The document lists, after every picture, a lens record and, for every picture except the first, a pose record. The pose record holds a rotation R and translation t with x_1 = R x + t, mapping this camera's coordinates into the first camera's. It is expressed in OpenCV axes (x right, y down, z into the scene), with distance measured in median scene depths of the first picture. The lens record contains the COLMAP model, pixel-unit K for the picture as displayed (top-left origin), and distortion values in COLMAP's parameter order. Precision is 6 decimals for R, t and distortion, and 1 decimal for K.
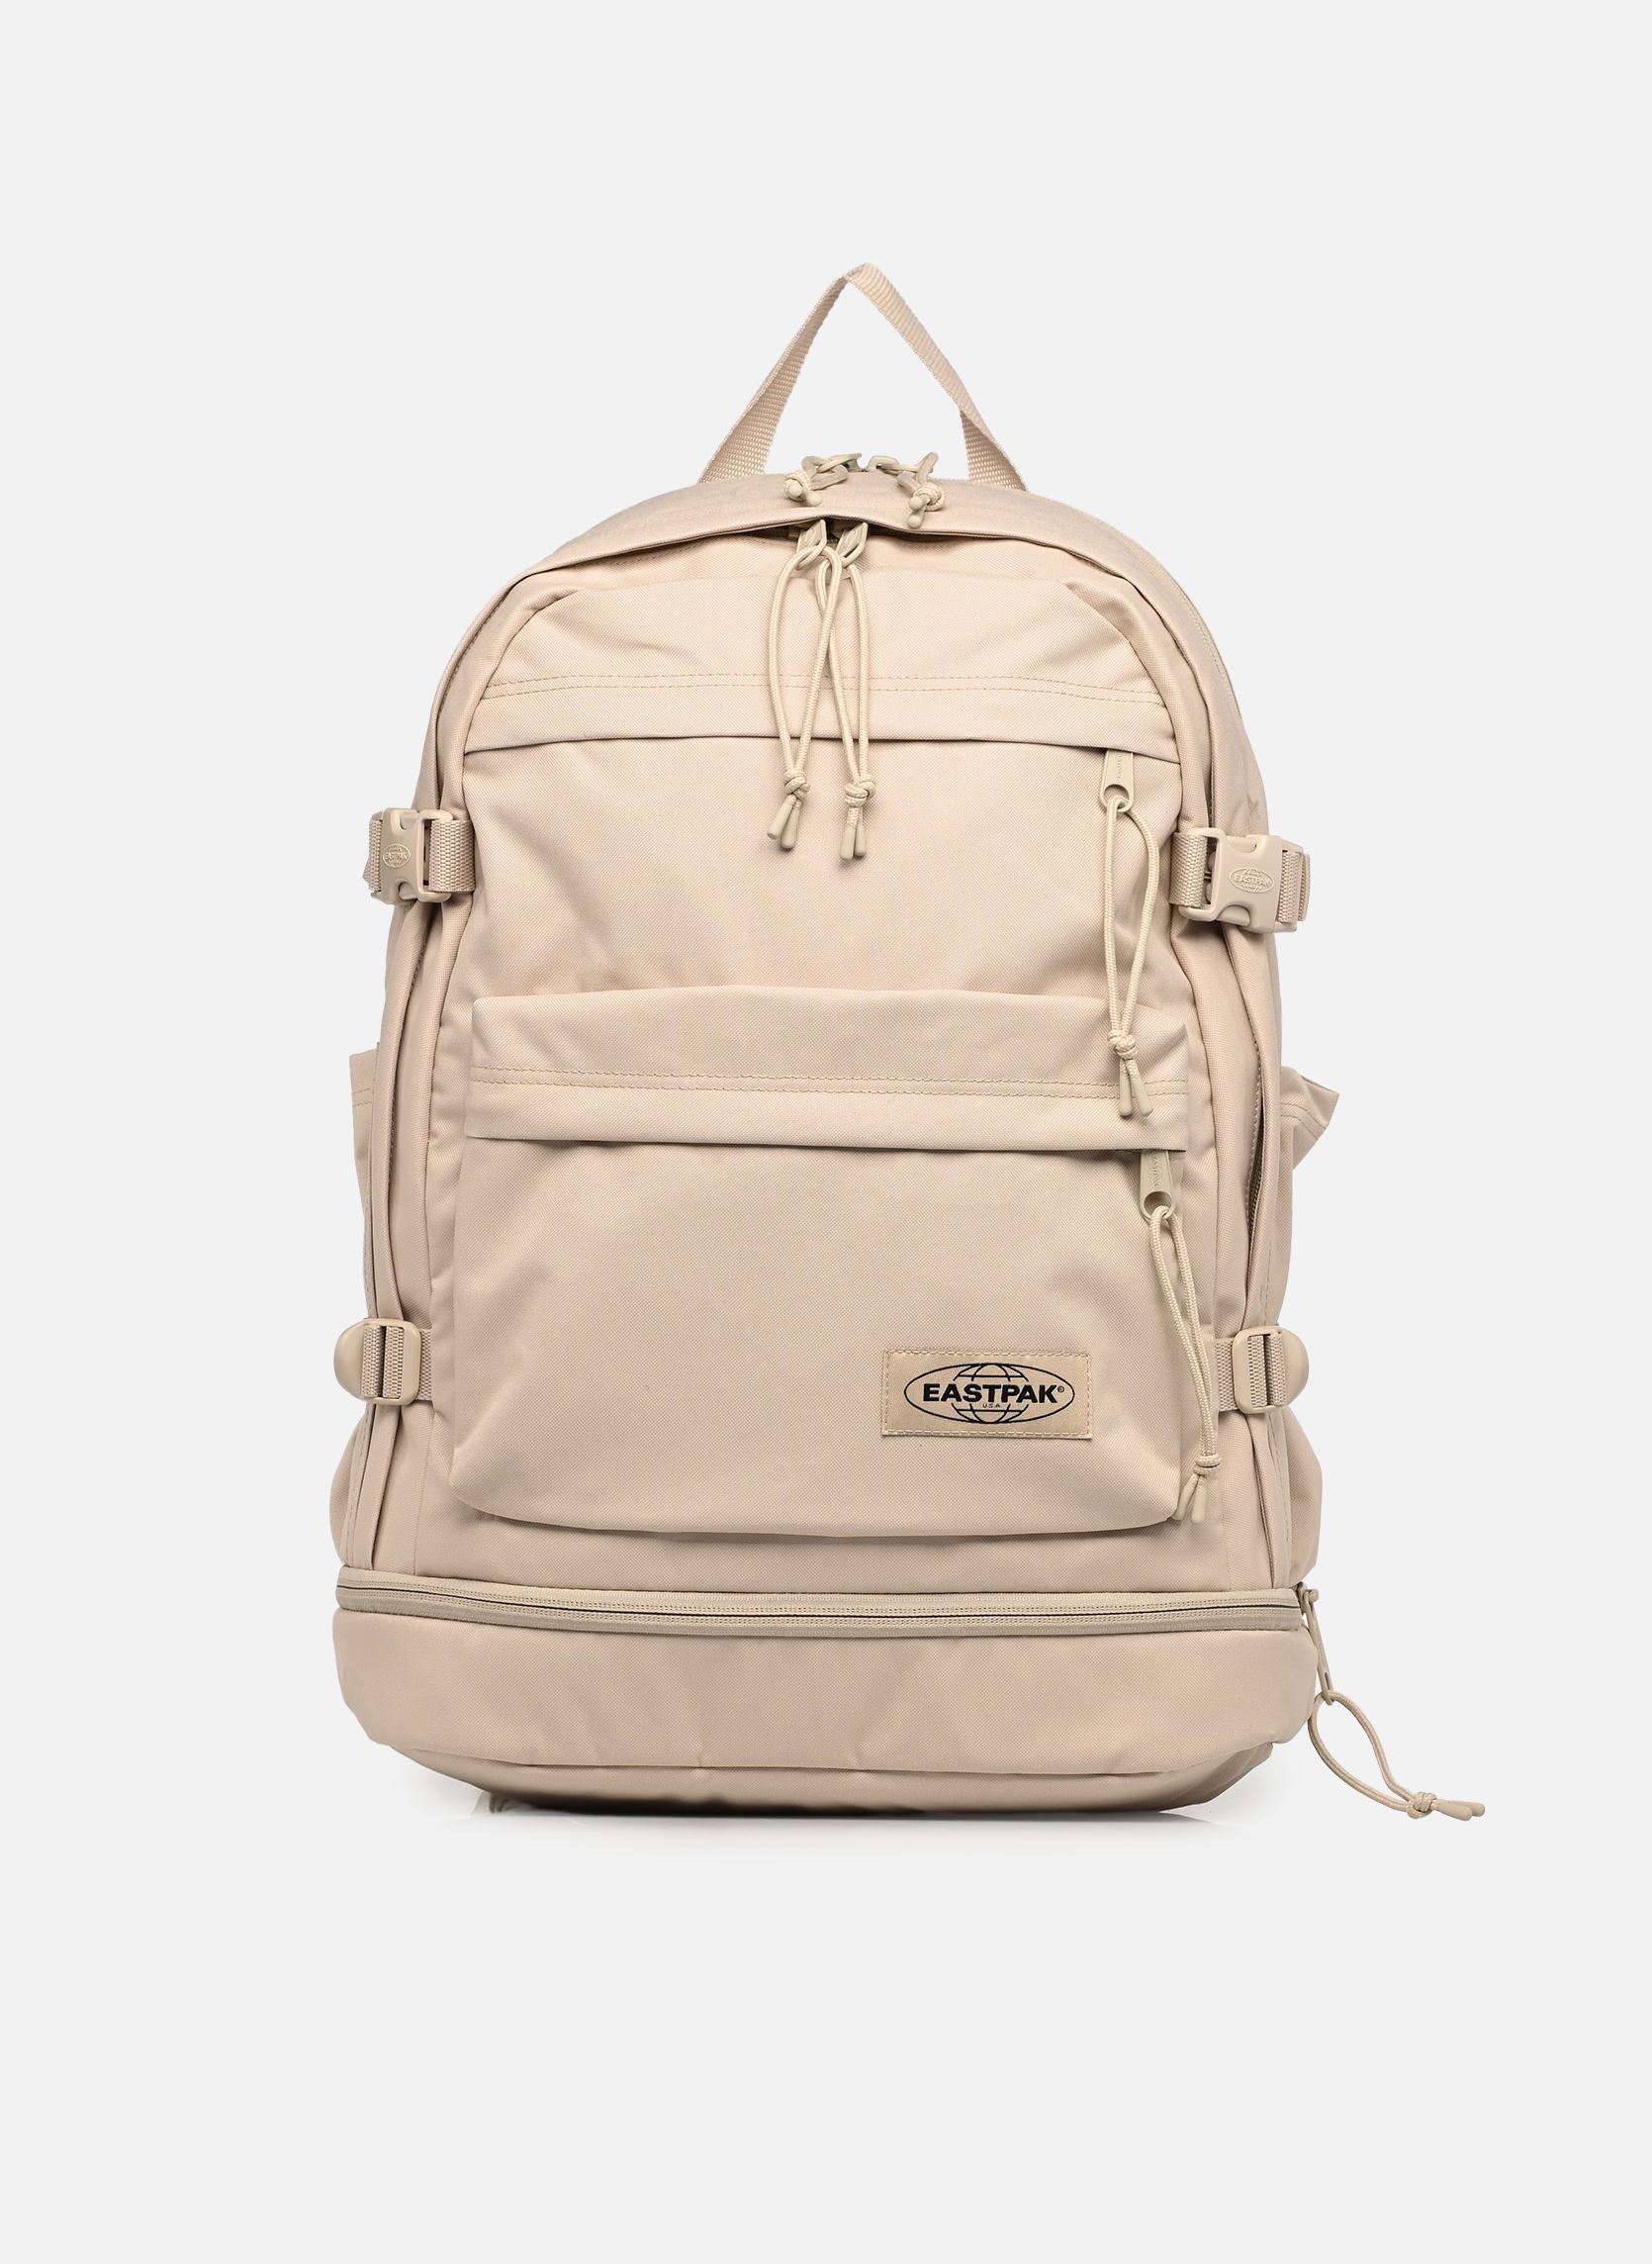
lens RADIAL K [[7373.7, 0, 826.0], [0, 7373.7, 1132.0], [0, 0, 1]] dist [-0.185659, -0.134106]
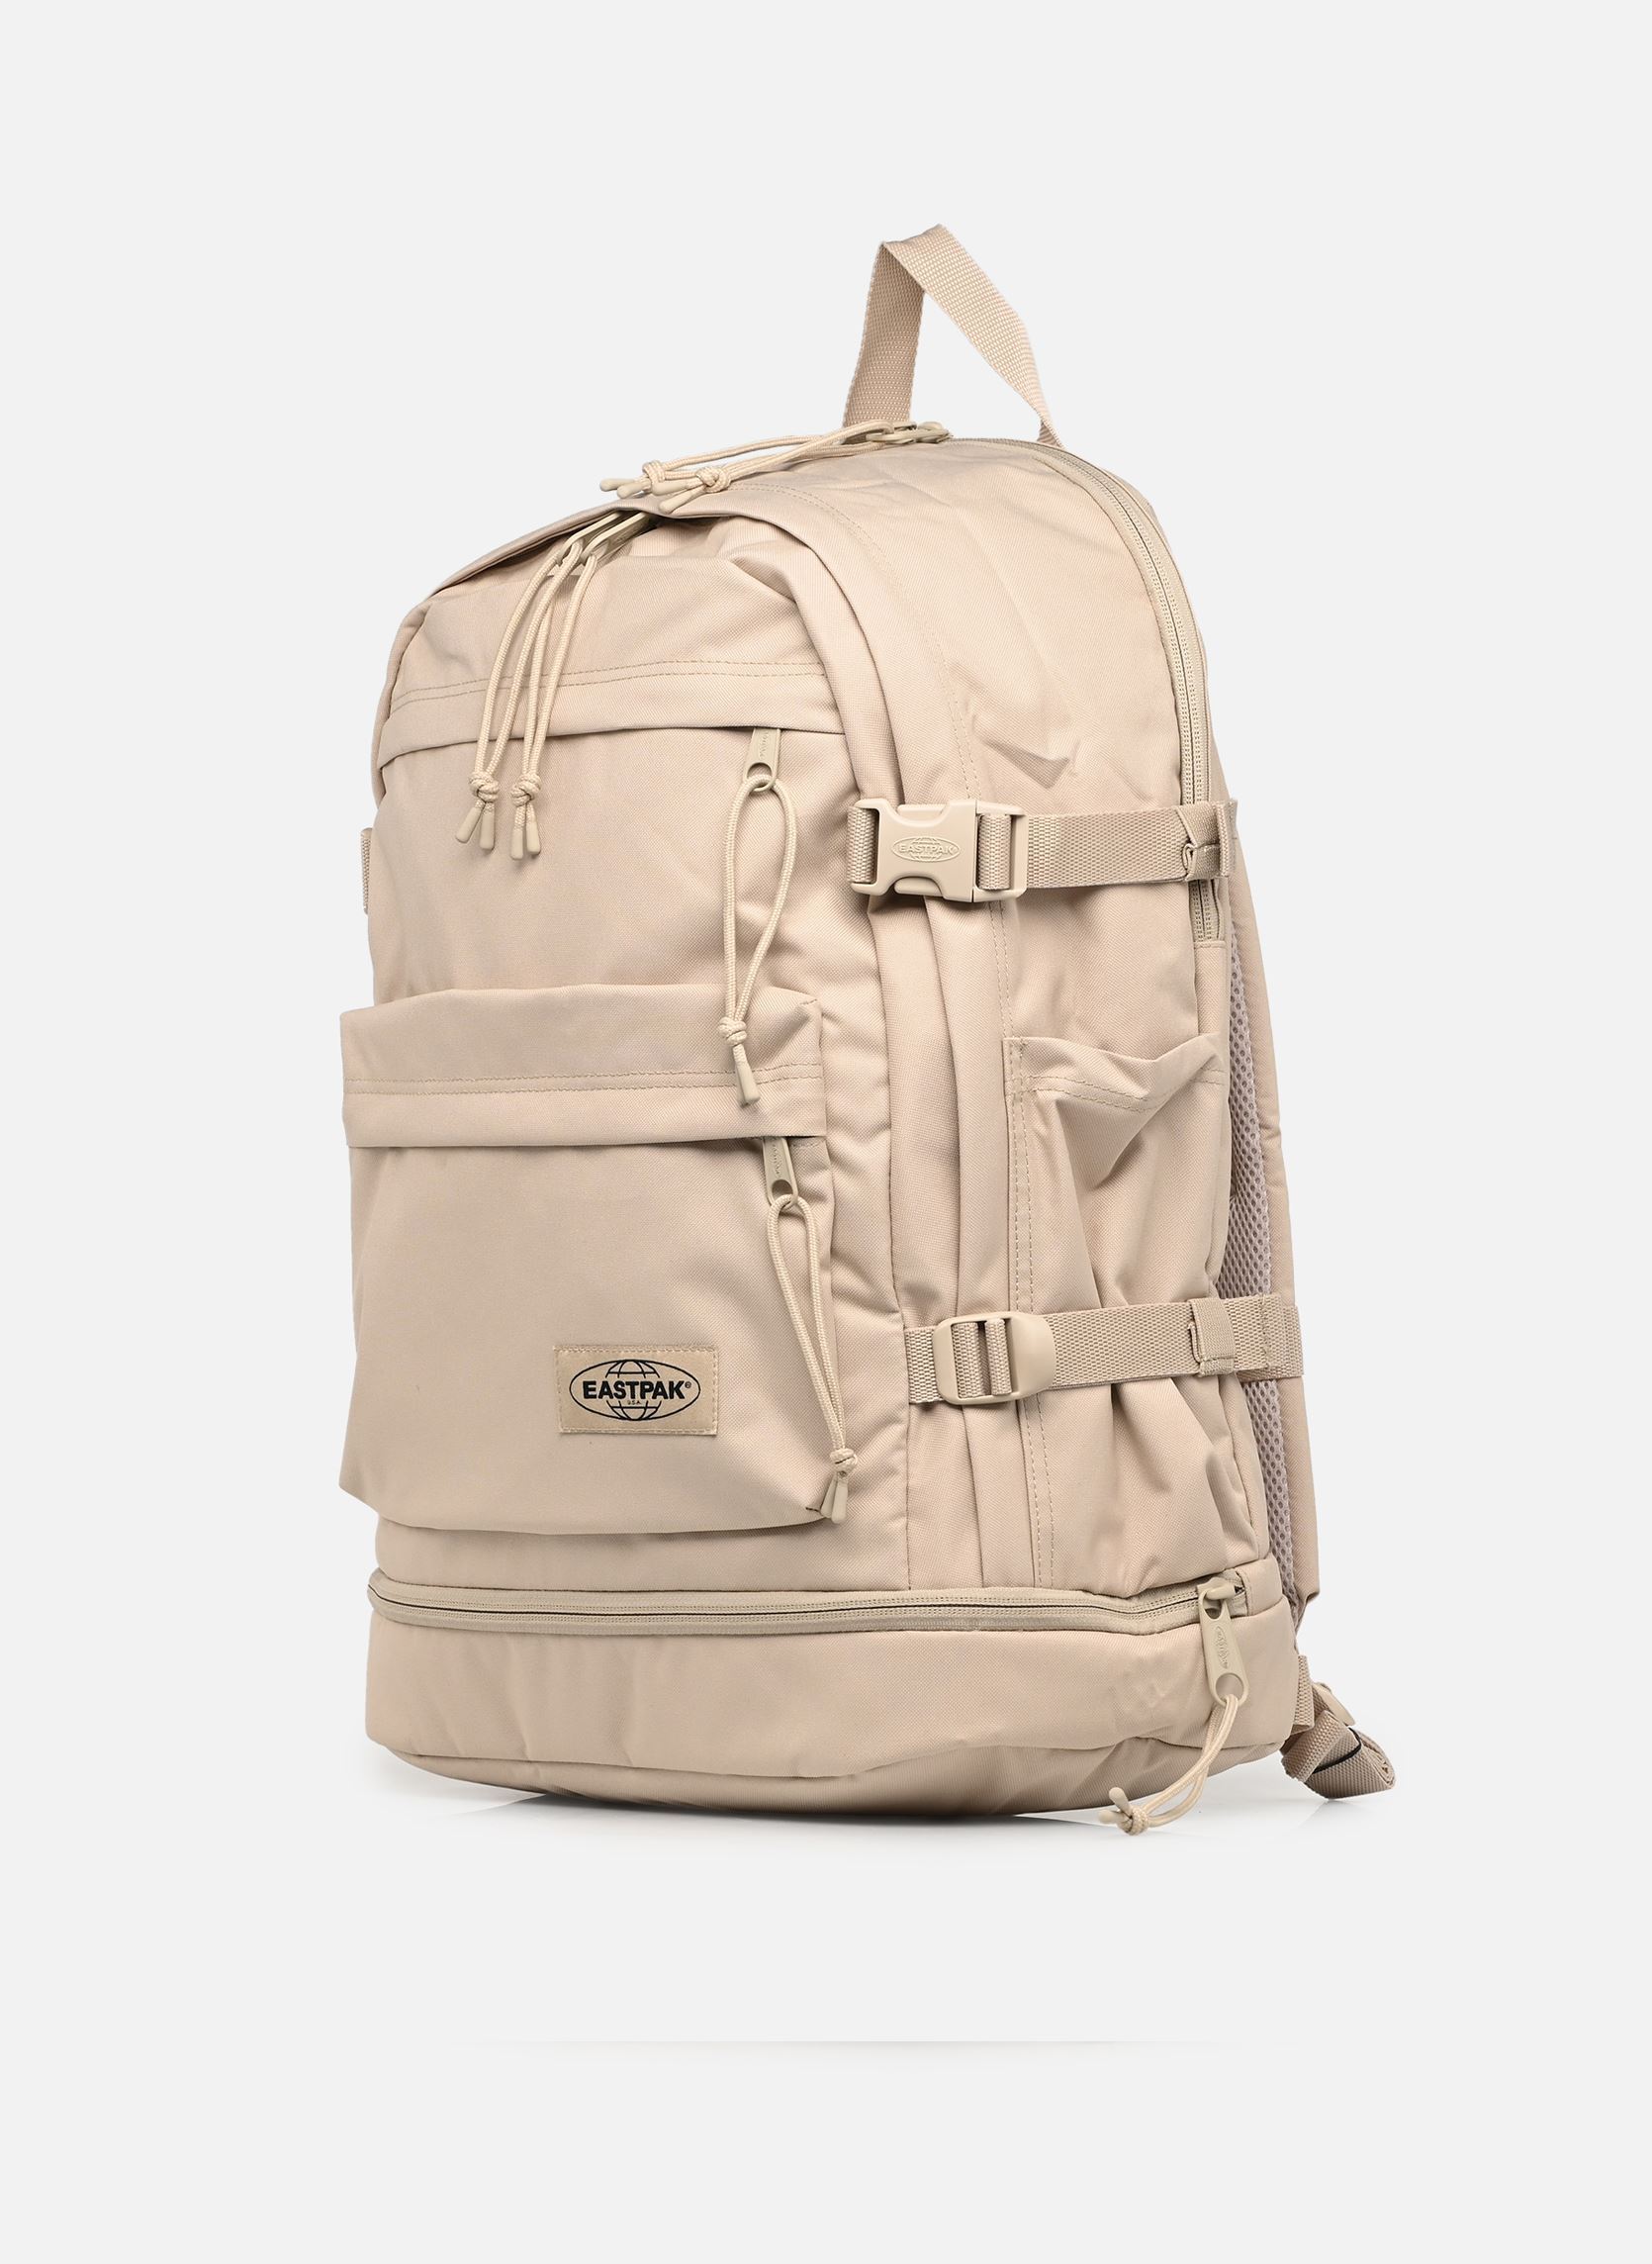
lens RADIAL K [[7373.7, 0, 826.0], [0, 7373.7, 1132.0], [0, 0, 1]] dist [-0.185659, -0.134106]
pose [[0.724465, -0.036335, -0.688353, 0.720923], [0.047214, 0.998880, -0.003035, 0.005058], [0.687692, -0.030302, 0.725370, 0.300211]]
